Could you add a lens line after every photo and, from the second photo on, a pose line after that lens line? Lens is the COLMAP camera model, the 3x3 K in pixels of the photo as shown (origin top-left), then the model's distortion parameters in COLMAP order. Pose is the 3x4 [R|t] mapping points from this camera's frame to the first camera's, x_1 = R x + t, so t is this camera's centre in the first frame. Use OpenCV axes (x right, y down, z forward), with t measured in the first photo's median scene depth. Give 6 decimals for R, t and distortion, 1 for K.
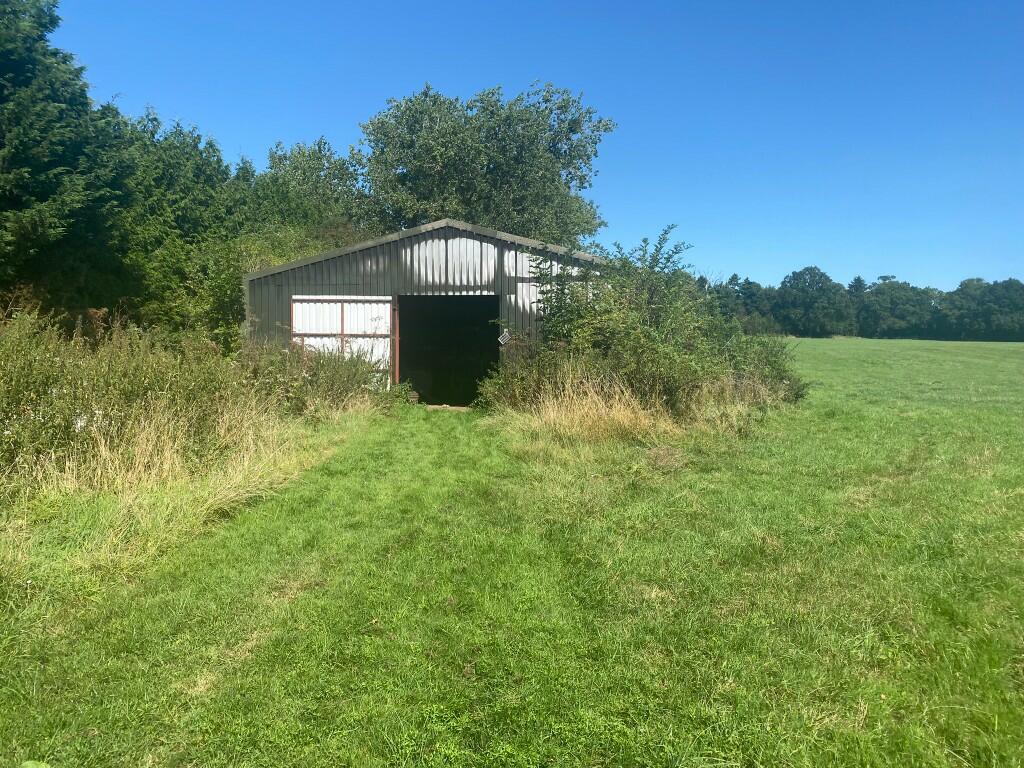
lens RADIAL K [[785.5, 0, 515.5], [0, 785.5, 393.5], [0, 0, 1]] dist [0.002205, -0.003897]
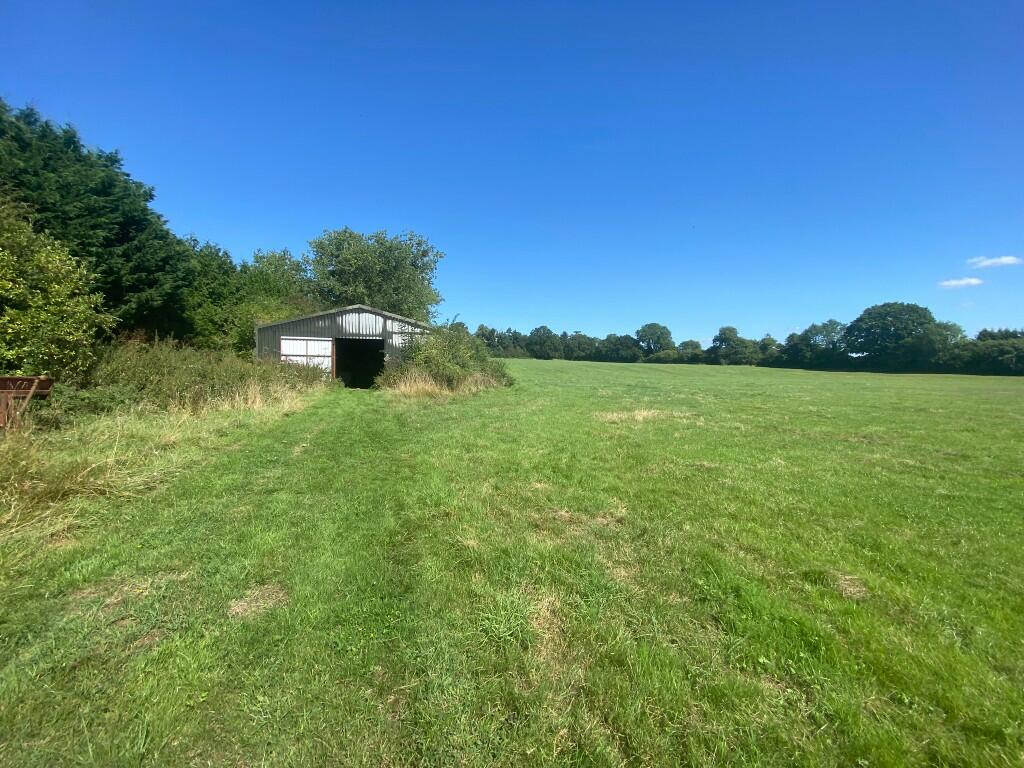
lens RADIAL K [[413.7, 0, 519.2], [0, 413.7, 385.9], [0, 0, 1]] dist [-0.003637, -0.001027]
pose [[0.958710, -0.000629, 0.284385, 0.013366], [0.001652, 0.999993, -0.003355, 0.013123], [-0.284381, 0.003686, 0.958704, -0.245739]]
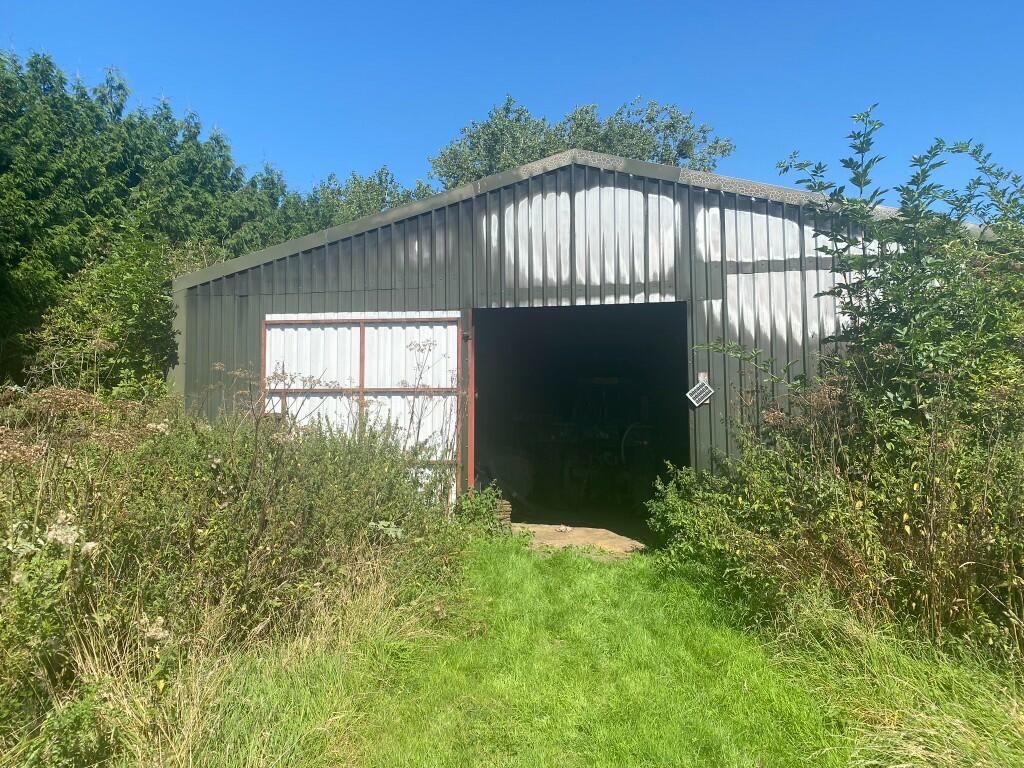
lens RADIAL K [[785.5, 0, 512.1], [0, 785.5, 388.0], [0, 0, 1]] dist [0.002205, -0.003897]
pose [[0.995062, -0.013584, -0.098318, -0.077806], [0.003937, 0.995212, -0.097660, -0.027863], [0.099174, 0.096790, 0.990352, 0.522059]]
